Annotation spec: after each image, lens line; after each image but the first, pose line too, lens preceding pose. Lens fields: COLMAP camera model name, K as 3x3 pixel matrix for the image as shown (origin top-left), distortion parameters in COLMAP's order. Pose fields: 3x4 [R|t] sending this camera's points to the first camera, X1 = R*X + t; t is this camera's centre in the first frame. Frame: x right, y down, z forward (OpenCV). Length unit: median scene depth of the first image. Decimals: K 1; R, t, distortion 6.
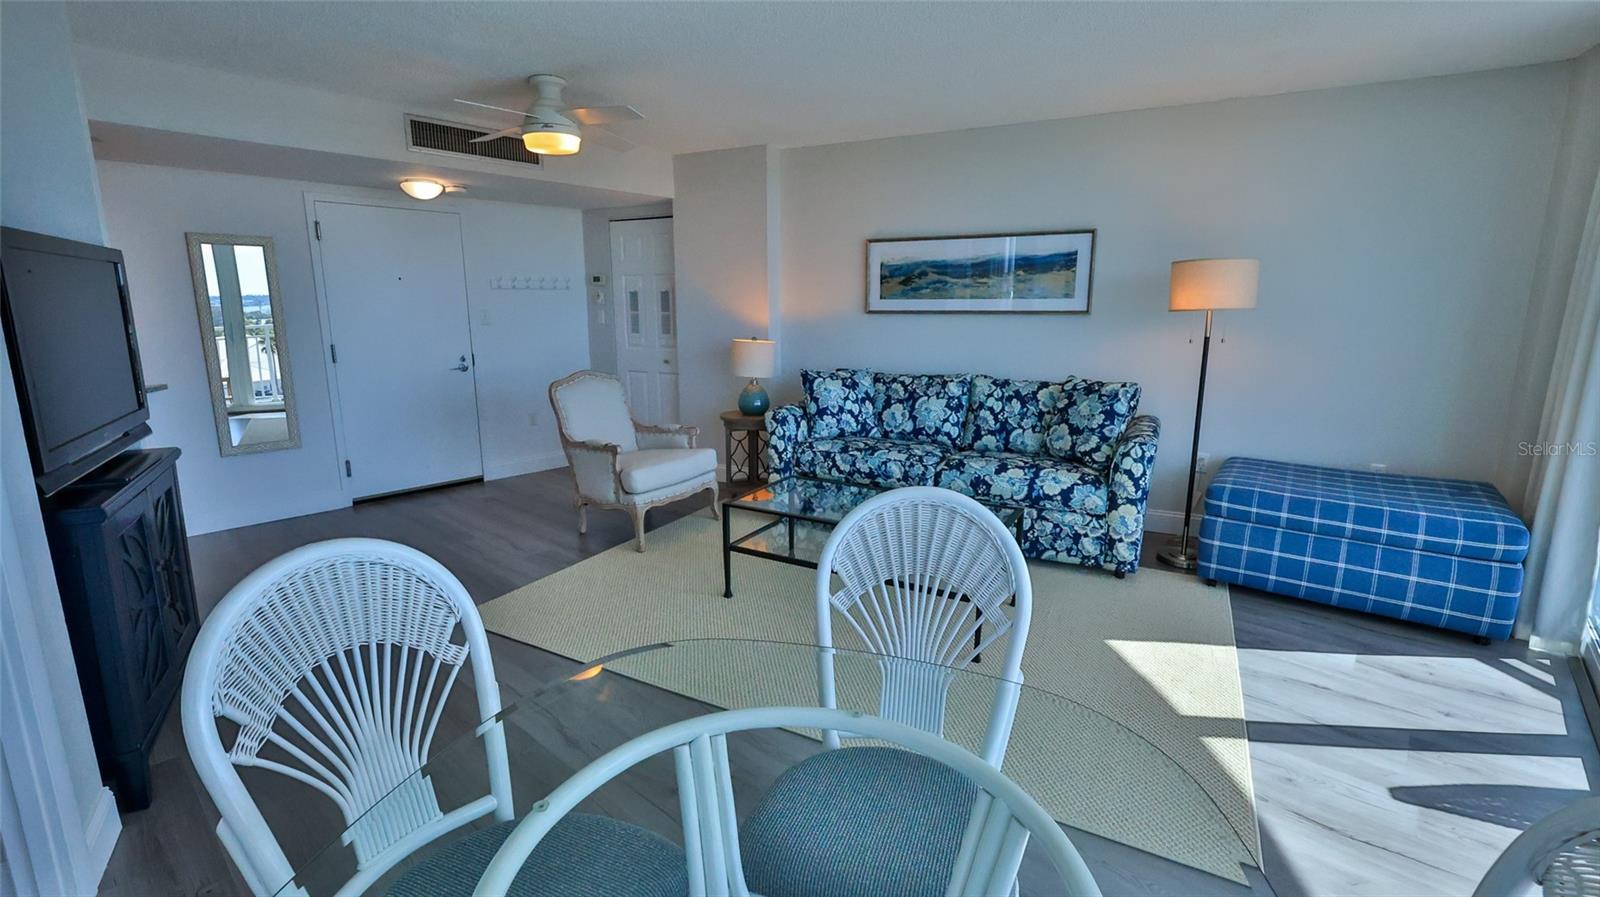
lens RADIAL K [[713.2, 0, 792.0], [0, 713.2, 444.8], [0, 0, 1]] dist [0.005022, 0.000386]
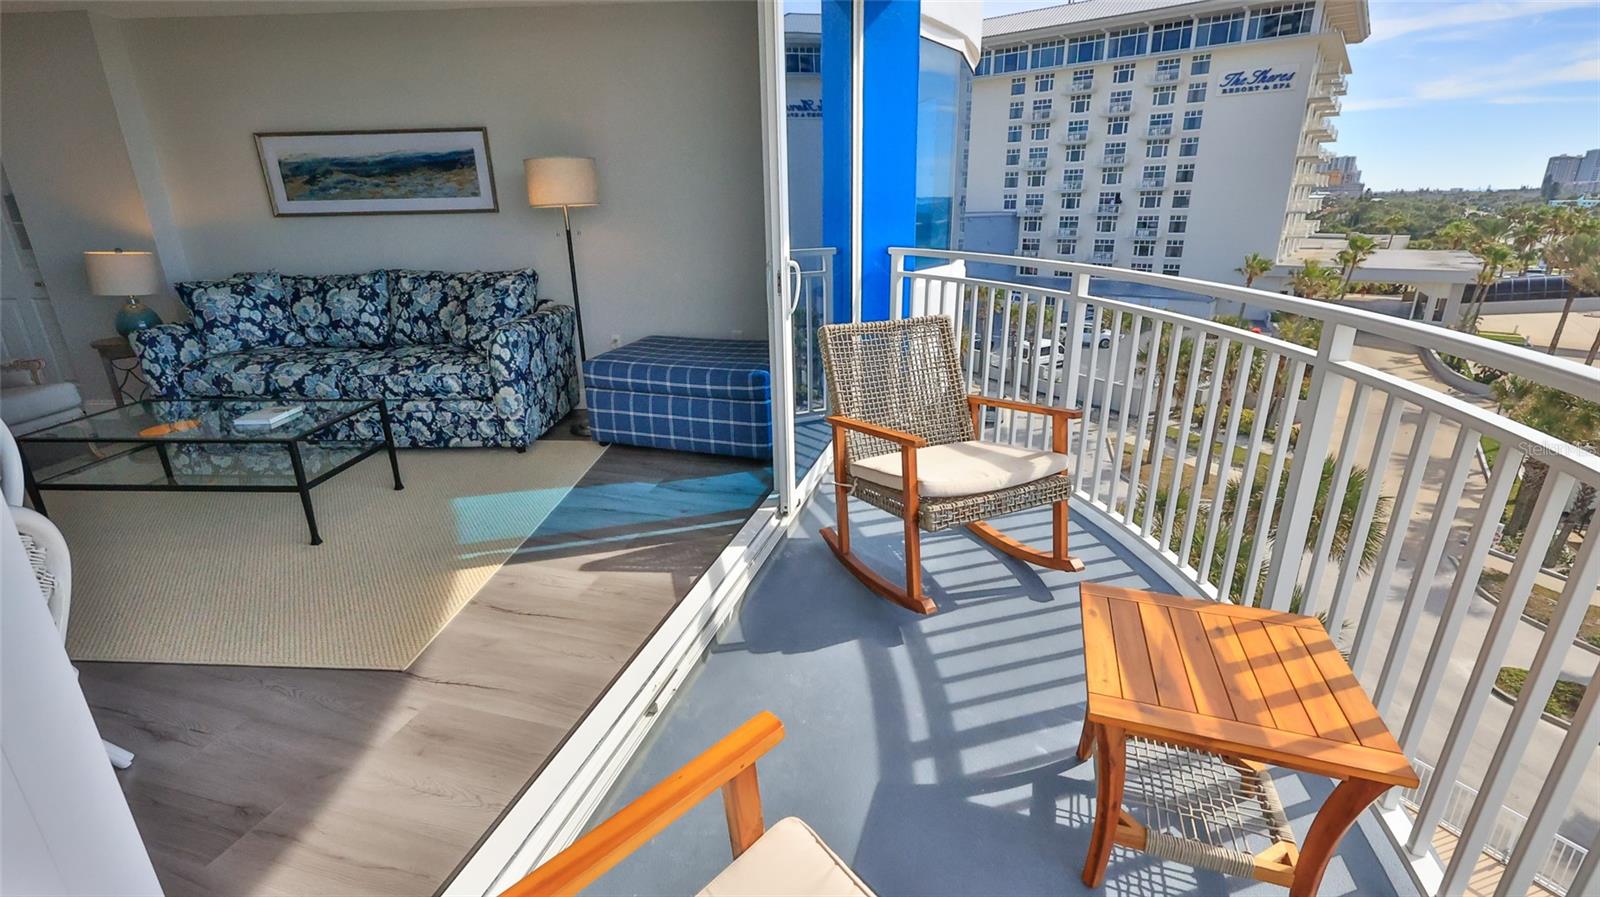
lens RADIAL K [[713.2, 0, 792.0], [0, 713.2, 444.8], [0, 0, 1]] dist [0.005022, 0.000386]
pose [[0.903770, -0.153716, 0.399464, 0.332207], [0.103412, 0.984056, 0.144706, 0.046525], [-0.415338, -0.089471, 0.905256, -0.162150]]
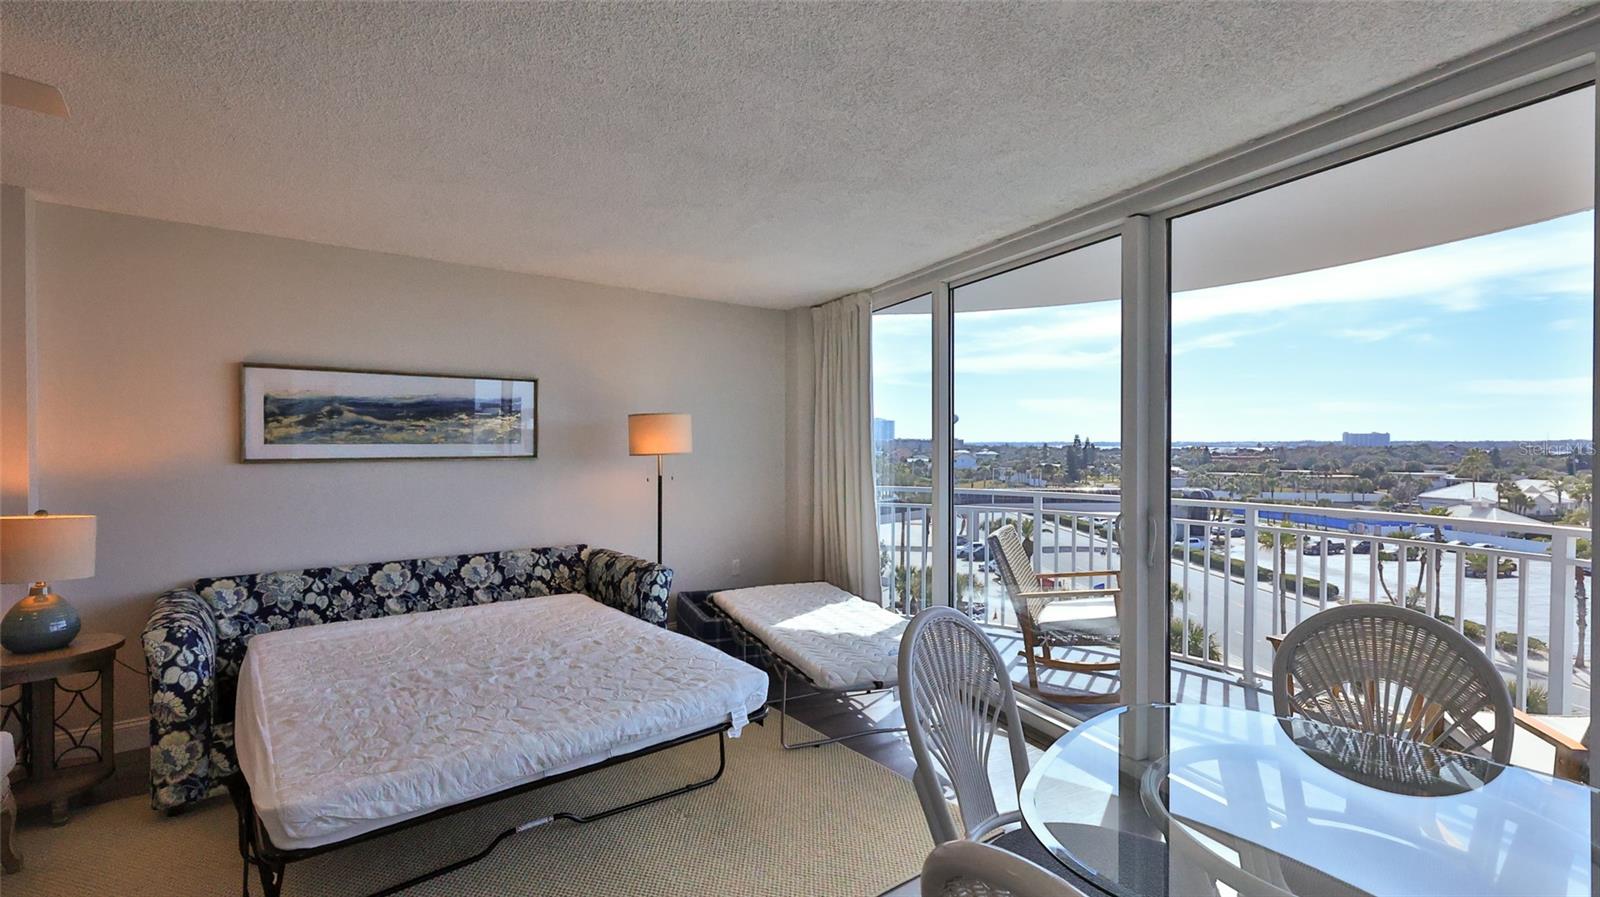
lens RADIAL K [[713.2, 0, 792.0], [0, 713.2, 444.8], [0, 0, 1]] dist [0.005022, 0.000386]
pose [[0.415725, -0.000961, 0.909490, -0.353732], [0.177413, 0.980875, -0.080058, -0.055739], [-0.892019, 0.194637, 0.407945, 0.252433]]
